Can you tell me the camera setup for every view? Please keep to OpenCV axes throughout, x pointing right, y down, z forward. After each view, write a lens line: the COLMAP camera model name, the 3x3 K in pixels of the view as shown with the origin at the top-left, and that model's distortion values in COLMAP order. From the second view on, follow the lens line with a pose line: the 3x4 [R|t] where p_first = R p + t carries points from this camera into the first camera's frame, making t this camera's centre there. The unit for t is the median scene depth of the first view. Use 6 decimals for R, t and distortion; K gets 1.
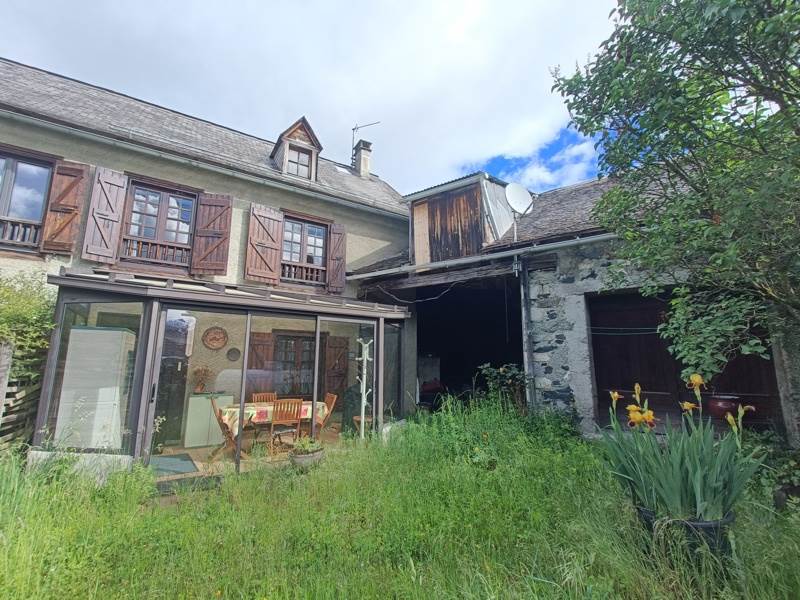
lens RADIAL K [[355.1, 0, 401.2], [0, 355.1, 300.6], [0, 0, 1]] dist [-0.001984, 0.000065]
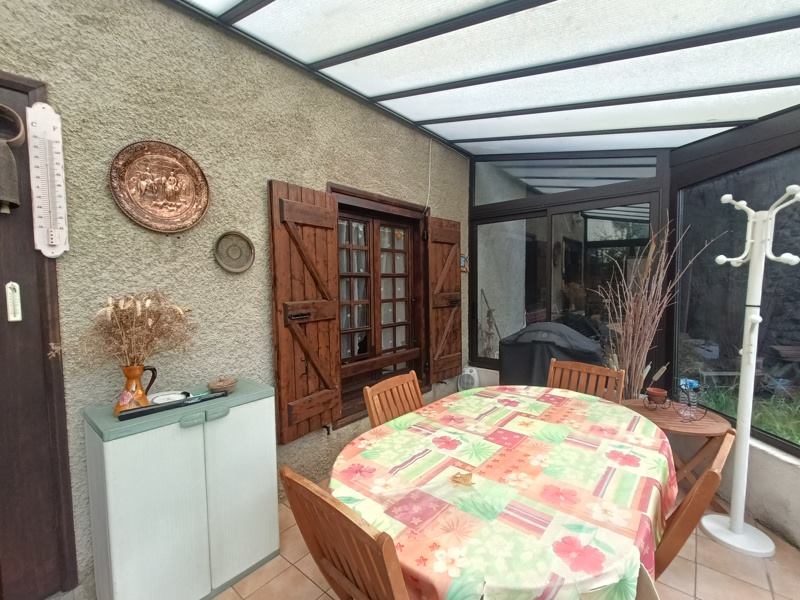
lens RADIAL K [[355.1, 0, 399.1], [0, 355.1, 301.9], [0, 0, 1]] dist [-0.001984, 0.000065]
pose [[0.964745, -0.032840, 0.261130, -0.427520], [-0.029729, 0.972236, 0.232106, 0.121338], [-0.261502, -0.231687, 0.936983, 0.693000]]
